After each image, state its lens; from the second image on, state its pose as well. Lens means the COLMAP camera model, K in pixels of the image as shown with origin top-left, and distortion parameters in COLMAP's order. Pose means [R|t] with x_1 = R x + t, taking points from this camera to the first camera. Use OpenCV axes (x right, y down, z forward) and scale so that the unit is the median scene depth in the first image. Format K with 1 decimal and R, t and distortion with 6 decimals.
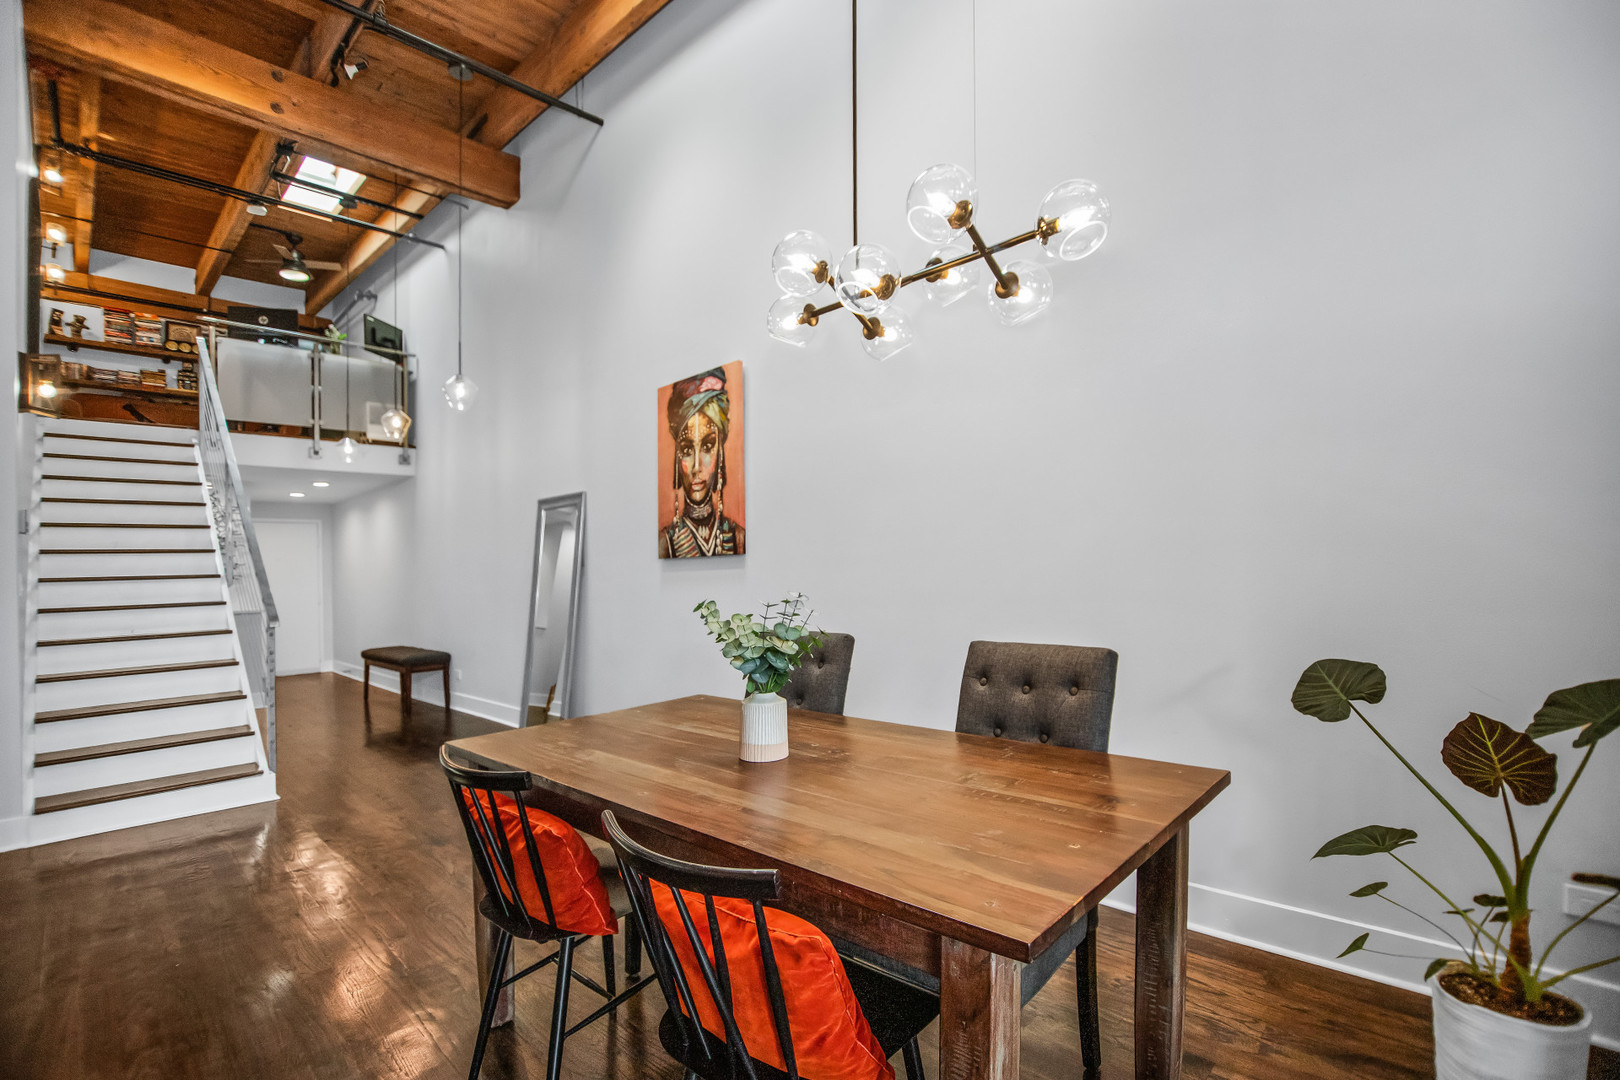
lens RADIAL K [[727.9, 0, 788.7], [0, 727.9, 560.5], [0, 0, 1]] dist [-0.015587, -0.000238]
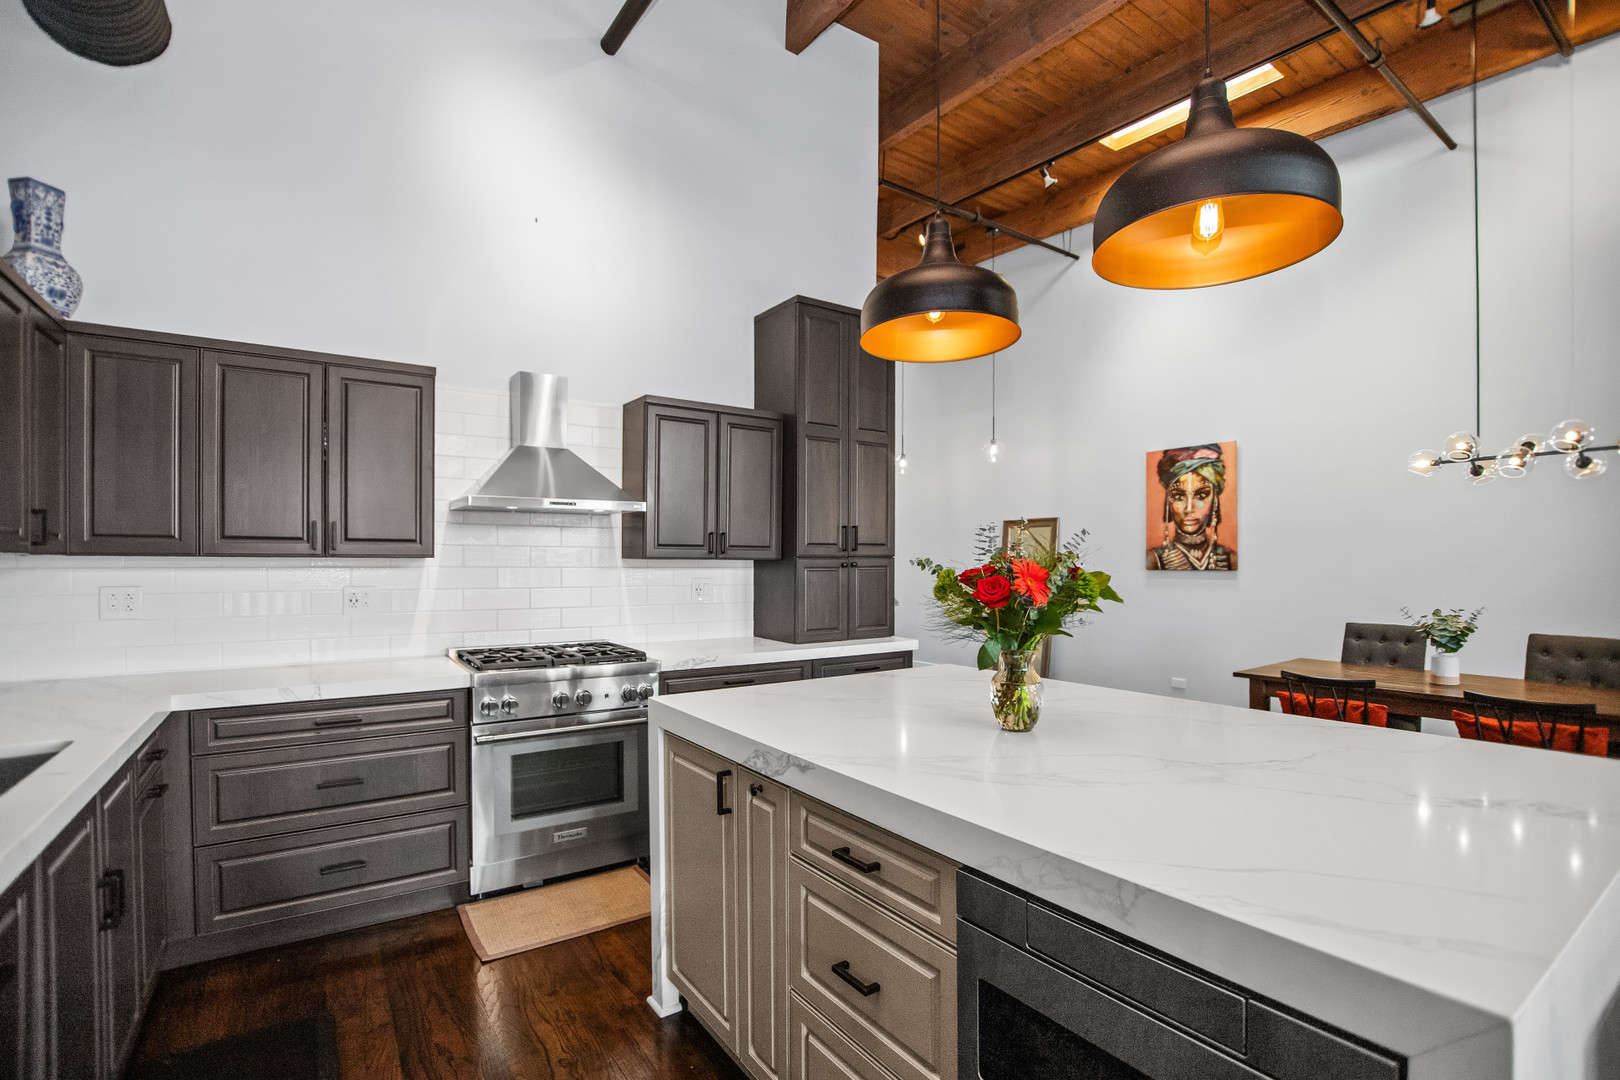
lens RADIAL K [[727.9, 0, 804.4], [0, 727.9, 531.7], [0, 0, 1]] dist [-0.015587, -0.000238]
pose [[0.984887, 0.023428, -0.171605, -0.648939], [-0.027166, 0.999441, -0.019463, -0.033024], [0.171053, 0.023831, 0.984974, -0.585755]]
